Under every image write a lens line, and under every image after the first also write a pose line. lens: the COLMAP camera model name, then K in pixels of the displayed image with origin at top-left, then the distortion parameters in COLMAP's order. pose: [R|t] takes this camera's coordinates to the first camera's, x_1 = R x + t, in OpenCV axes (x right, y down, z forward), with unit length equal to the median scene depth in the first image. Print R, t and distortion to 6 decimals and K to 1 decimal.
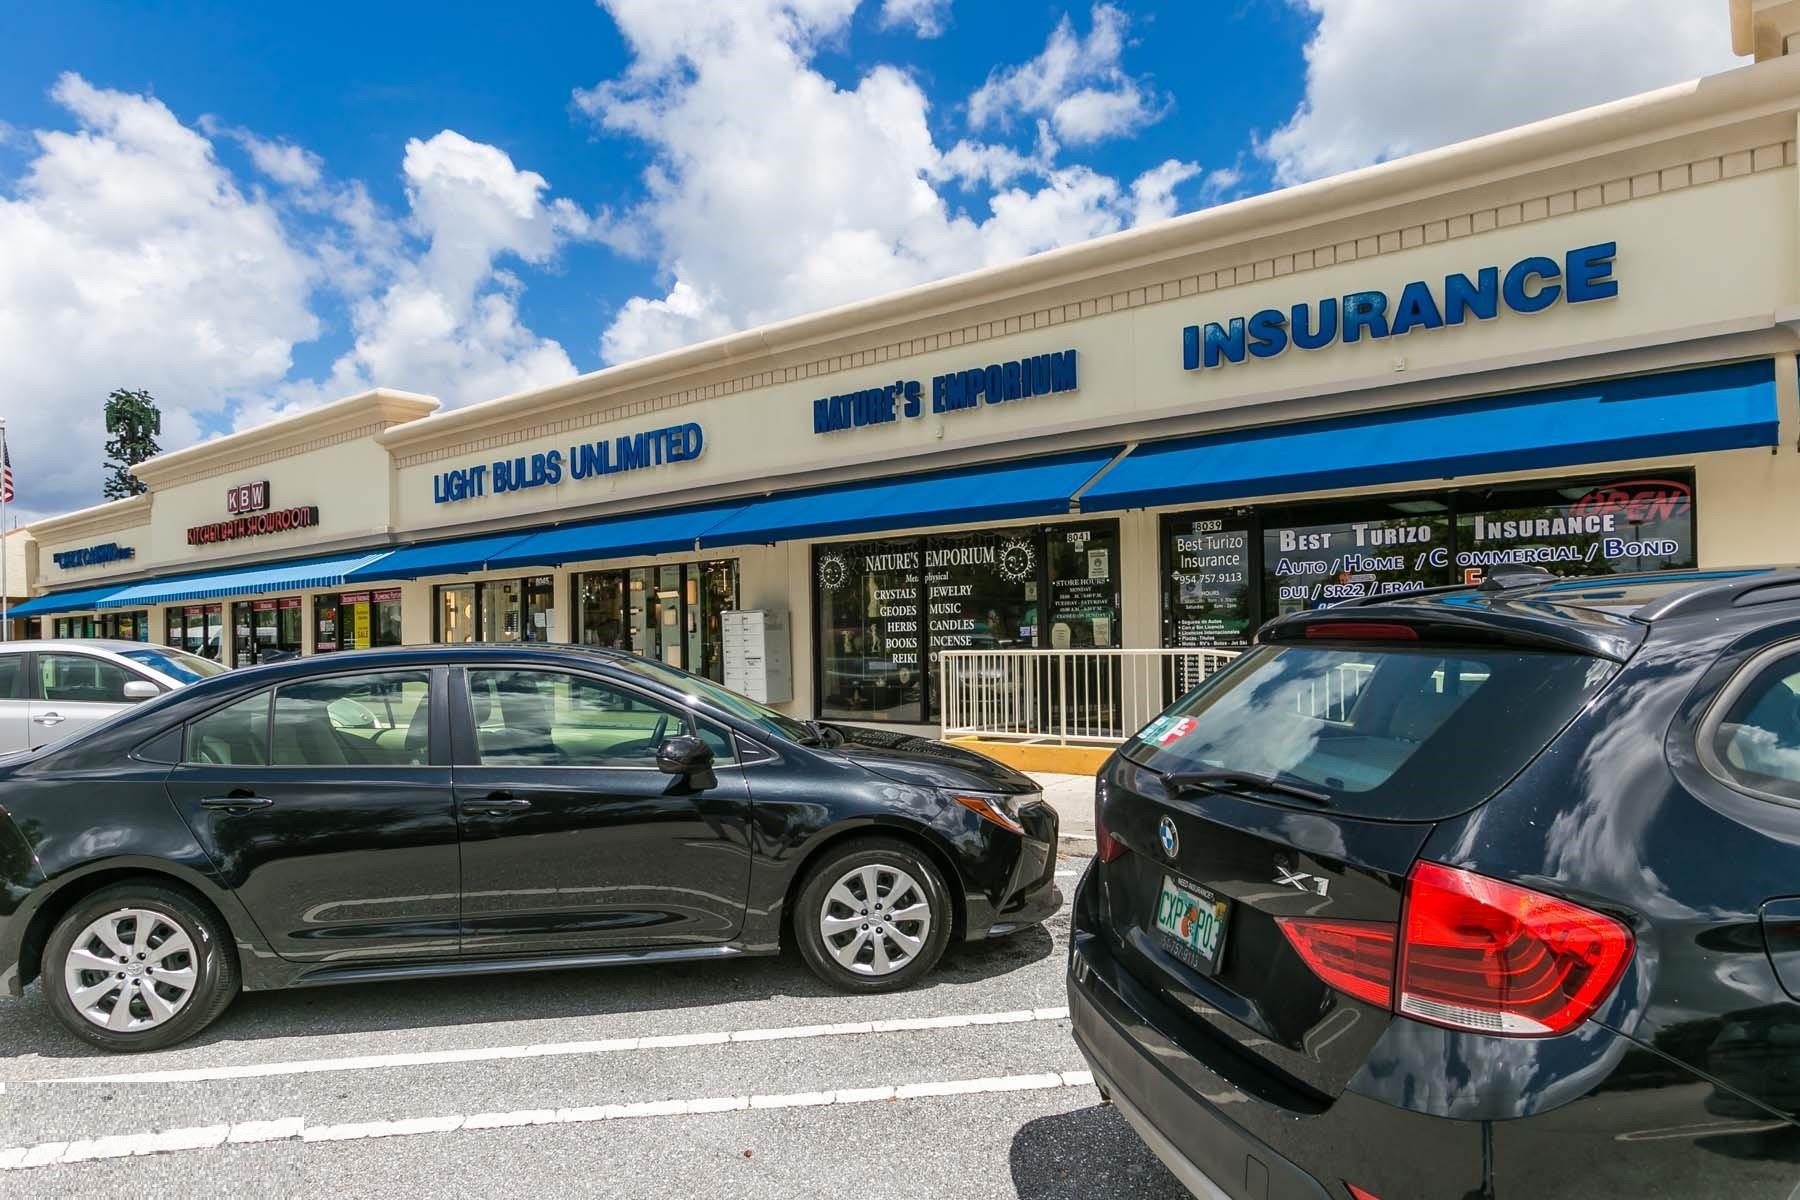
lens RADIAL K [[1209.0, 0, 814.0], [0, 1209.0, 636.9], [0, 0, 1]] dist [0.000559, 0.000888]
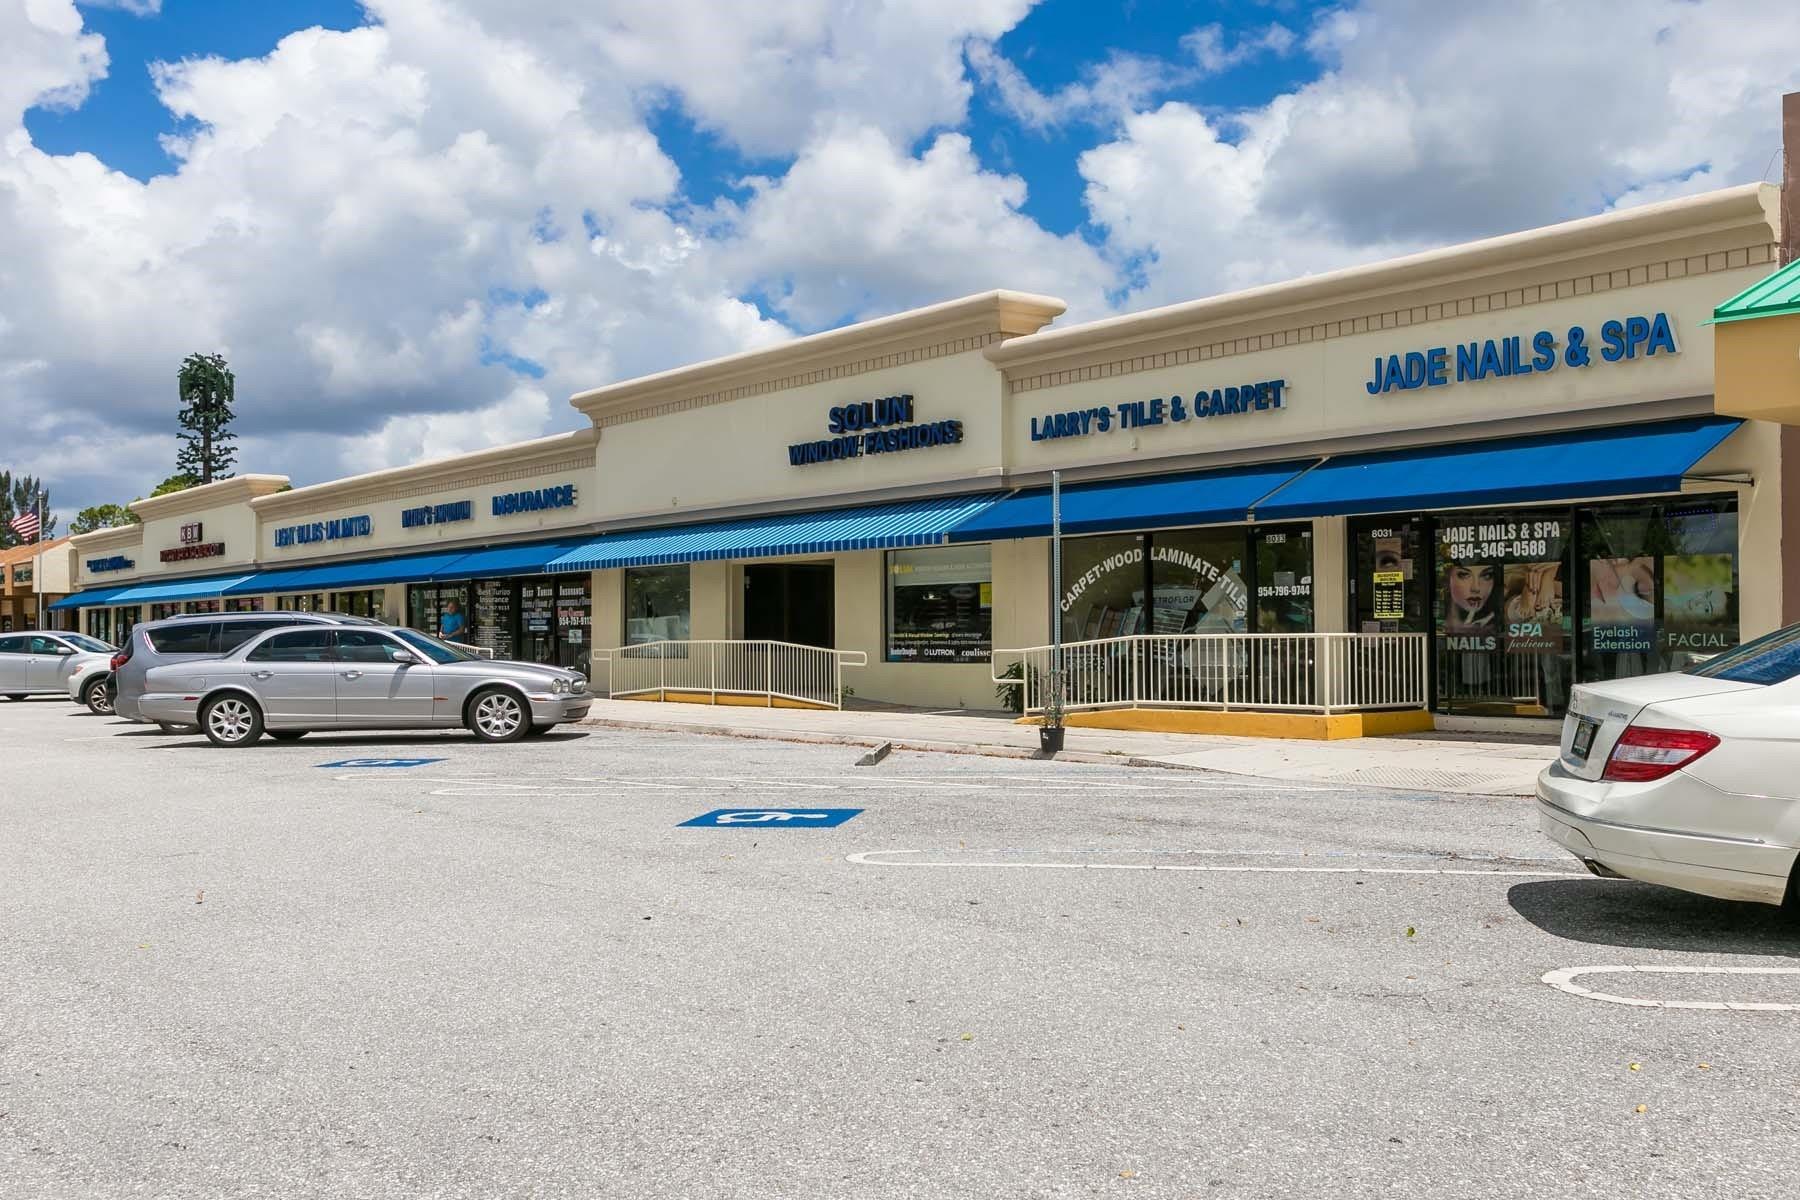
lens RADIAL K [[1678.7, 0, 823.6], [0, 1678.7, 602.3], [0, 0, 1]] dist [-0.004539, -0.004011]
pose [[0.983606, 0.004481, -0.180276, 0.671656], [-0.006397, 0.999929, -0.010051, -0.014403], [0.180218, 0.011039, 0.983565, -0.891742]]
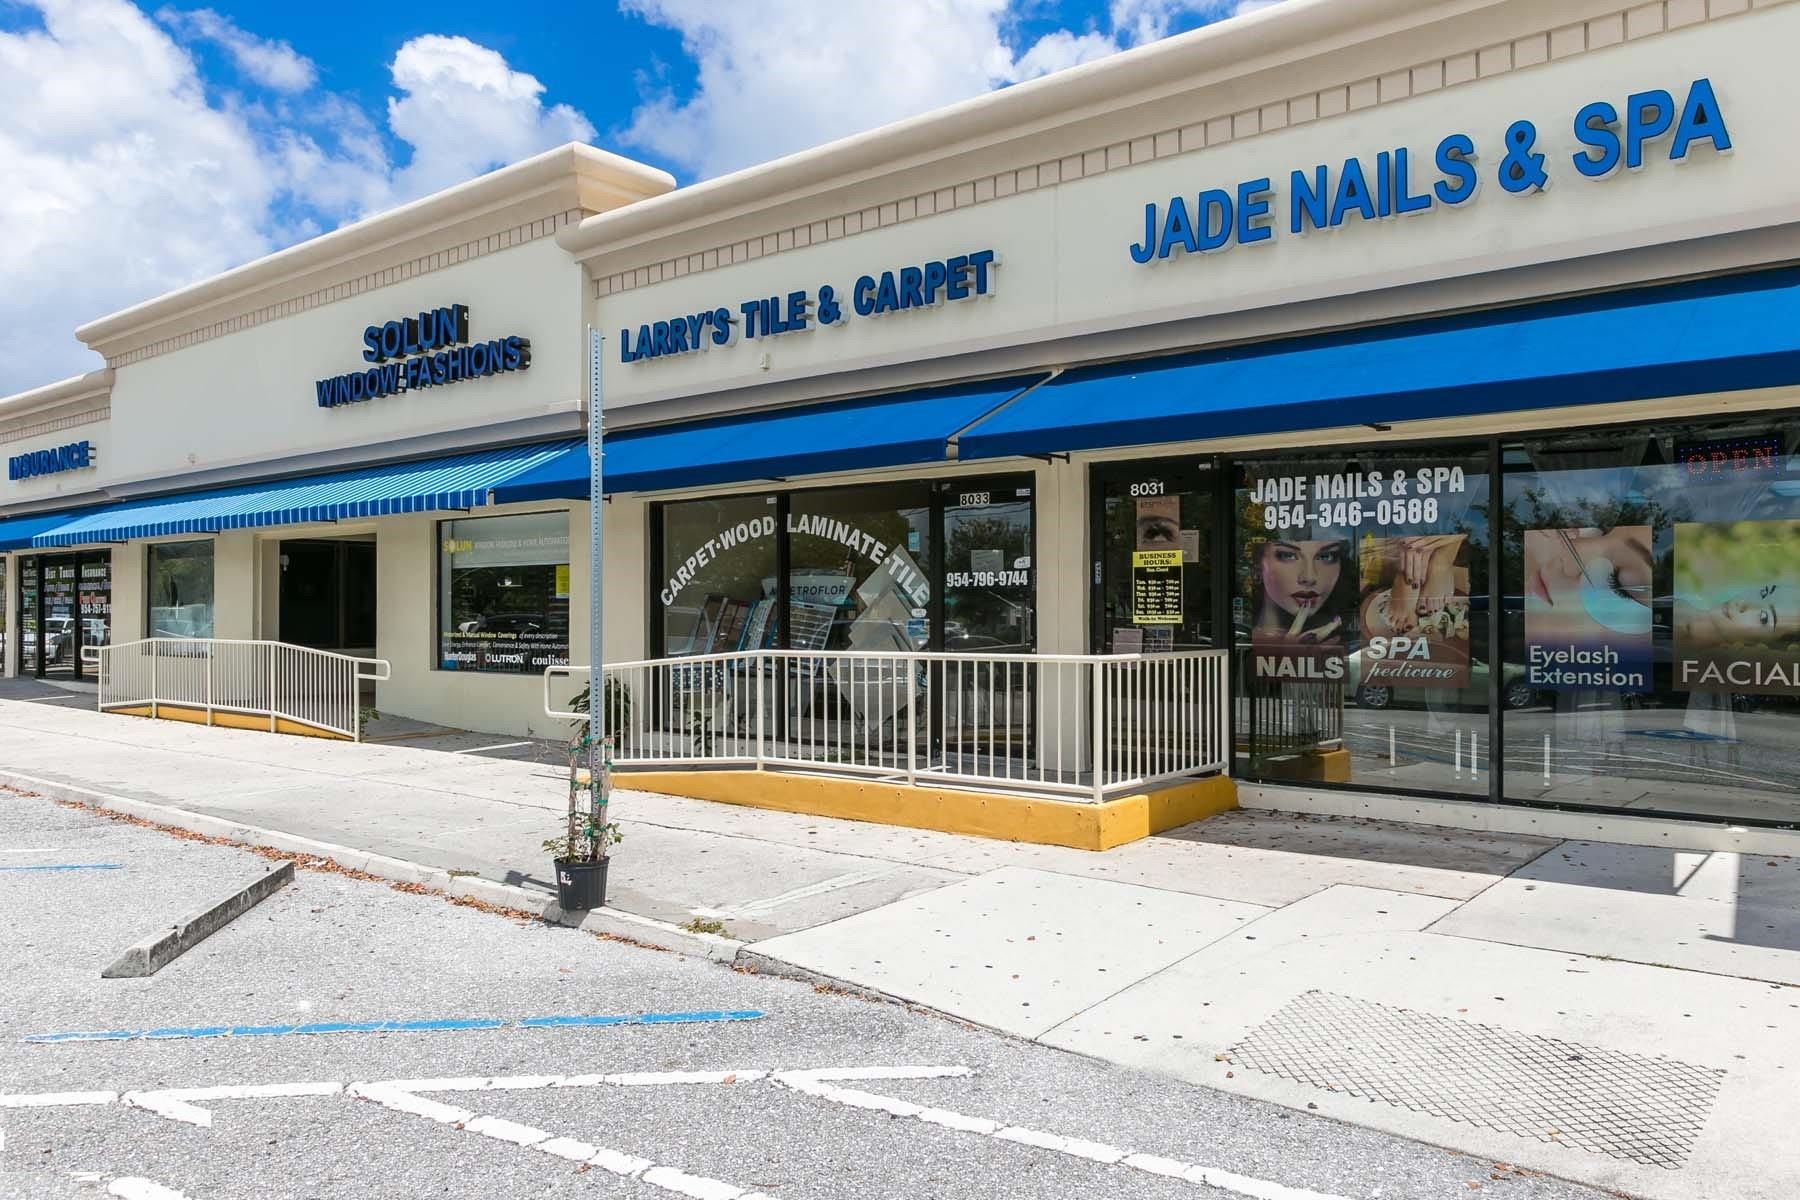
lens RADIAL K [[1286.9, 0, 822.3], [0, 1286.9, 606.3], [0, 0, 1]] dist [-0.019161, 0.031439]
pose [[0.999158, 0.012326, 0.039126, 0.676433], [-0.012426, 0.999920, 0.002319, -0.021025], [-0.039094, -0.002804, 0.999232, -0.470434]]
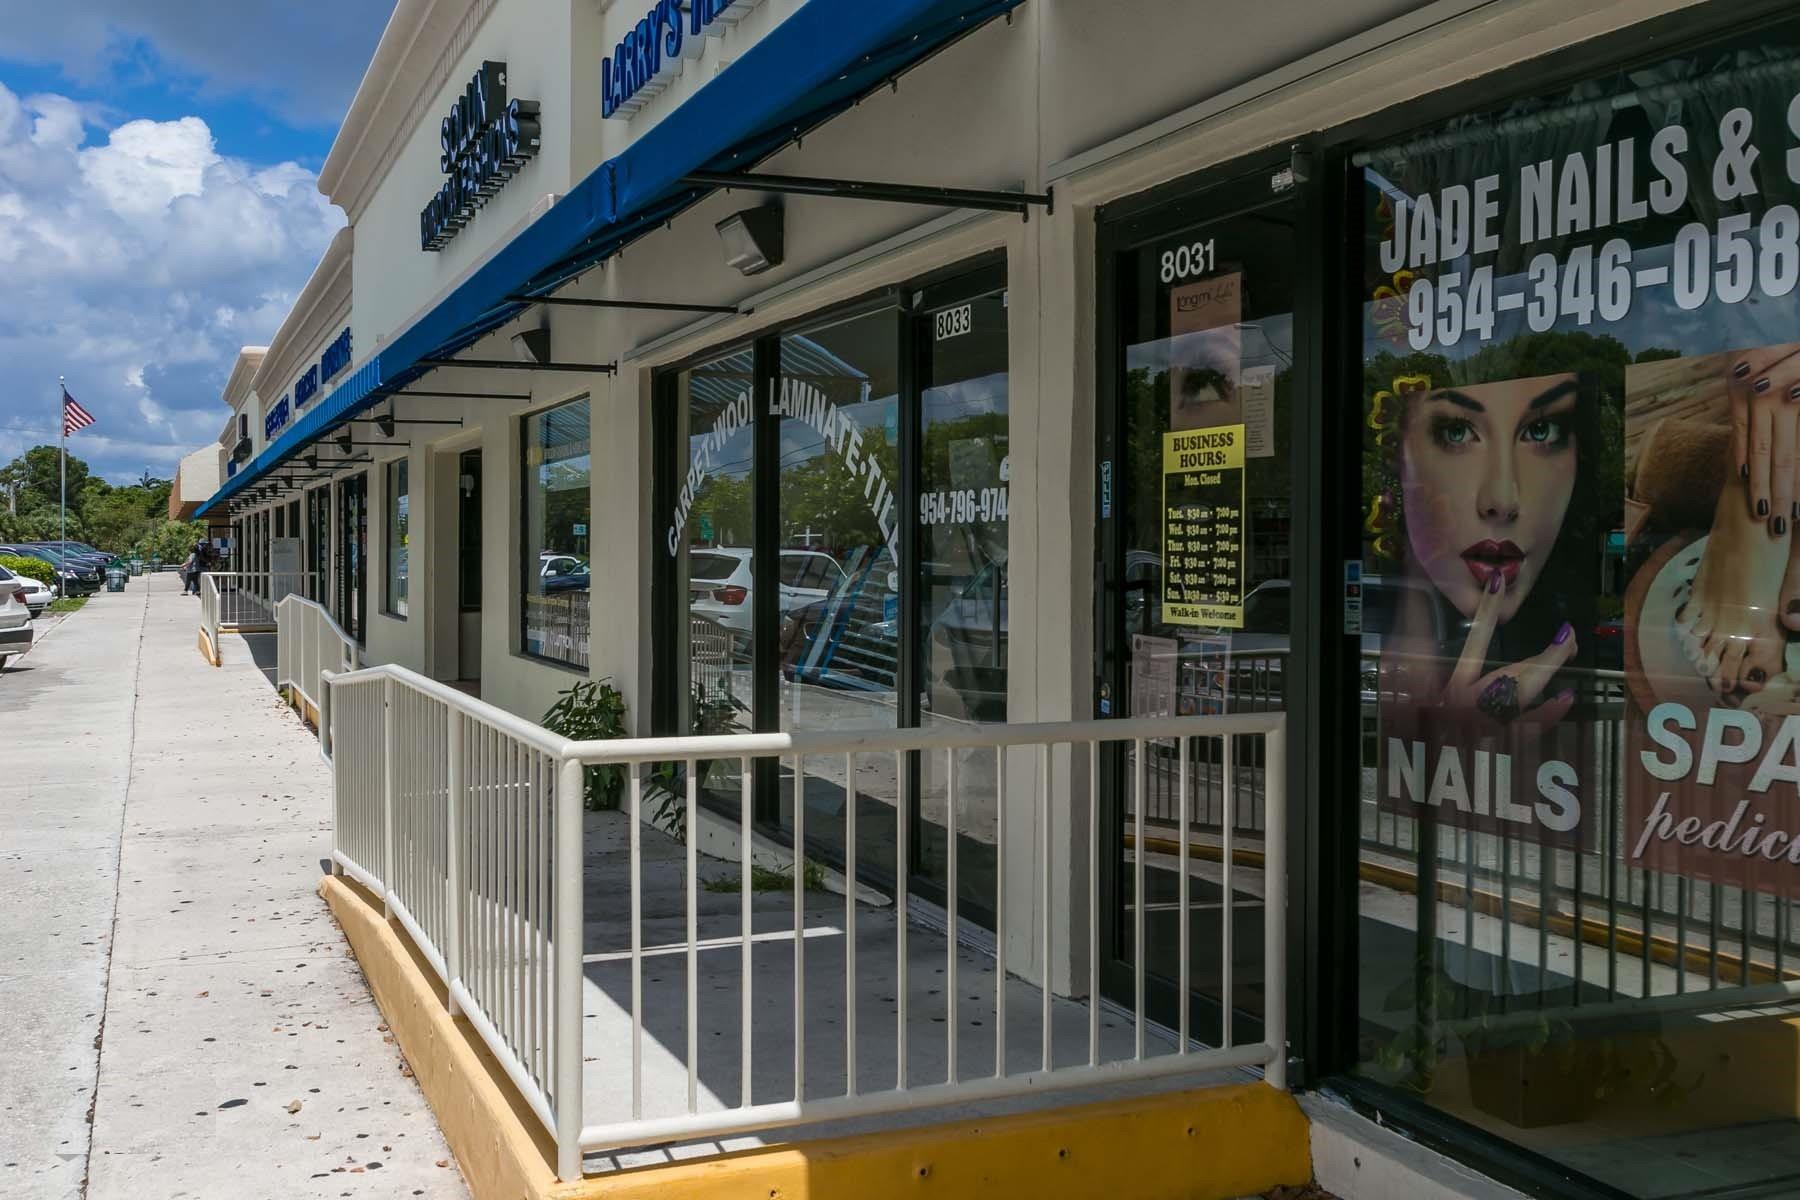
lens RADIAL K [[1757.6, 0, 899.3], [0, 1757.6, 561.1], [0, 0, 1]] dist [-0.002460, -0.004128]
pose [[0.910418, 0.018652, -0.413269, 0.829940], [-0.011531, 0.999739, 0.019719, -0.026413], [0.413529, -0.013187, 0.910396, -0.291842]]
